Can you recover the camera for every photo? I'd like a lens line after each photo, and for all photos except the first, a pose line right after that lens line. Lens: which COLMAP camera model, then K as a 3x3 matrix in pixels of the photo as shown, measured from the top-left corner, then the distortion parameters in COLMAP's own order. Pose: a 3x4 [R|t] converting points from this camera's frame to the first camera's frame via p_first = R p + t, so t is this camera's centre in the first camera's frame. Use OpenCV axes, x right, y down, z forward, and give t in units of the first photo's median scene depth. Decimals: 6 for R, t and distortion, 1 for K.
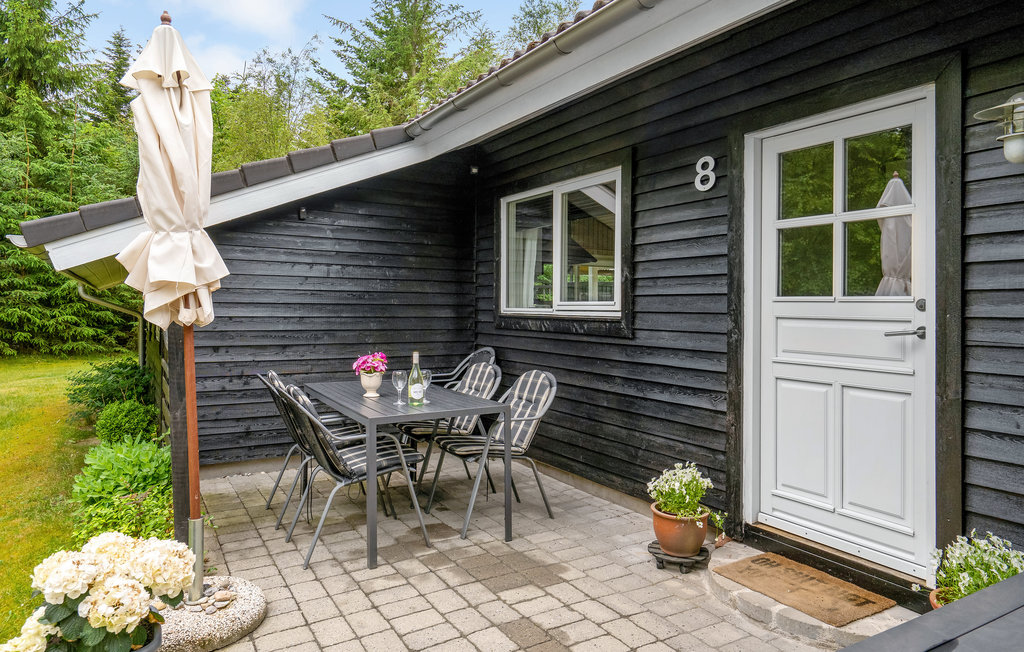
lens RADIAL K [[668.5, 0, 519.5], [0, 668.5, 290.2], [0, 0, 1]] dist [0.001086, 0.000510]
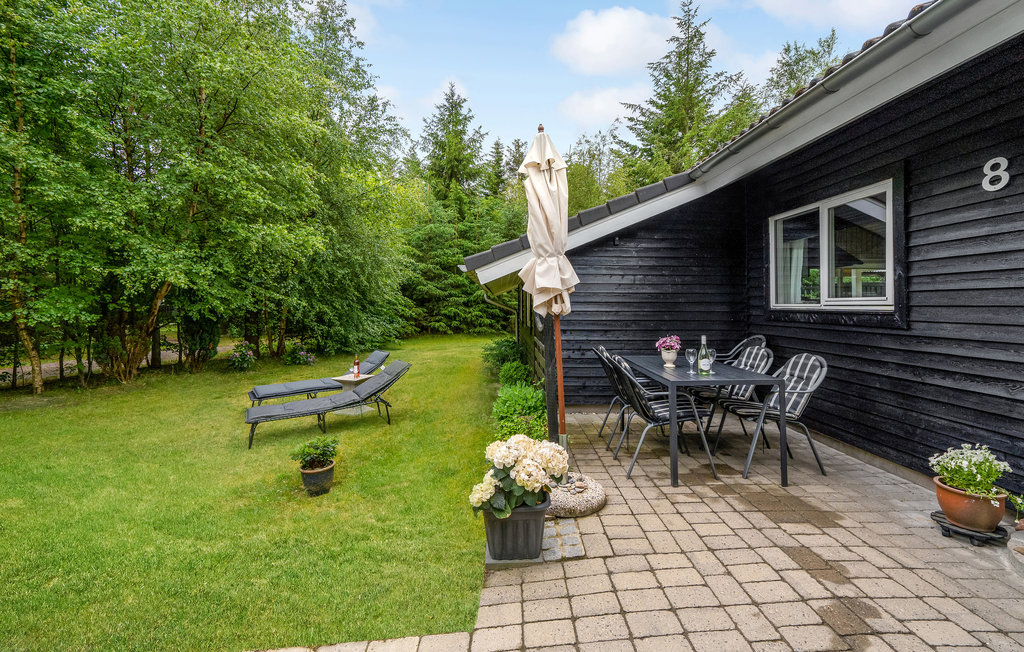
lens RADIAL K [[472.8, 0, 504.8], [0, 472.8, 297.5], [0, 0, 1]] dist [-0.001884, 0.003439]
pose [[0.864140, -0.015028, -0.503026, -0.017037], [0.018114, 0.999835, 0.001248, 0.004904], [0.502925, -0.010190, 0.864270, -0.035490]]
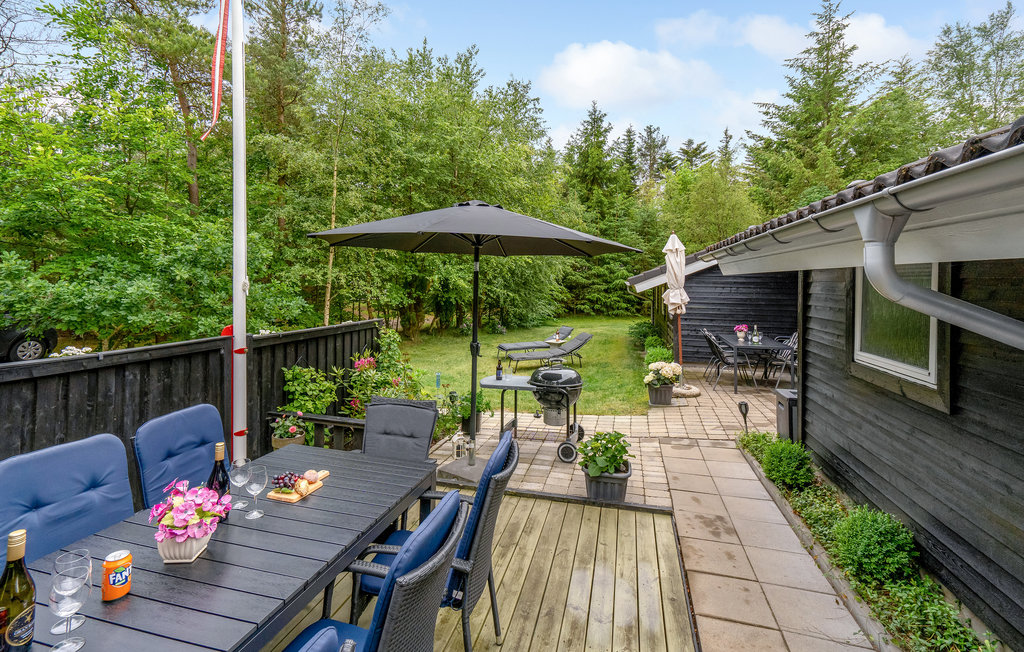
lens RADIAL K [[472.8, 0, 503.0], [0, 472.8, 280.1], [0, 0, 1]] dist [-0.001884, 0.003439]
pose [[0.701628, 0.001635, -0.712542, 0.457621], [0.005159, 0.999960, 0.007374, -0.104996], [0.712525, -0.008850, 0.701591, -1.020237]]
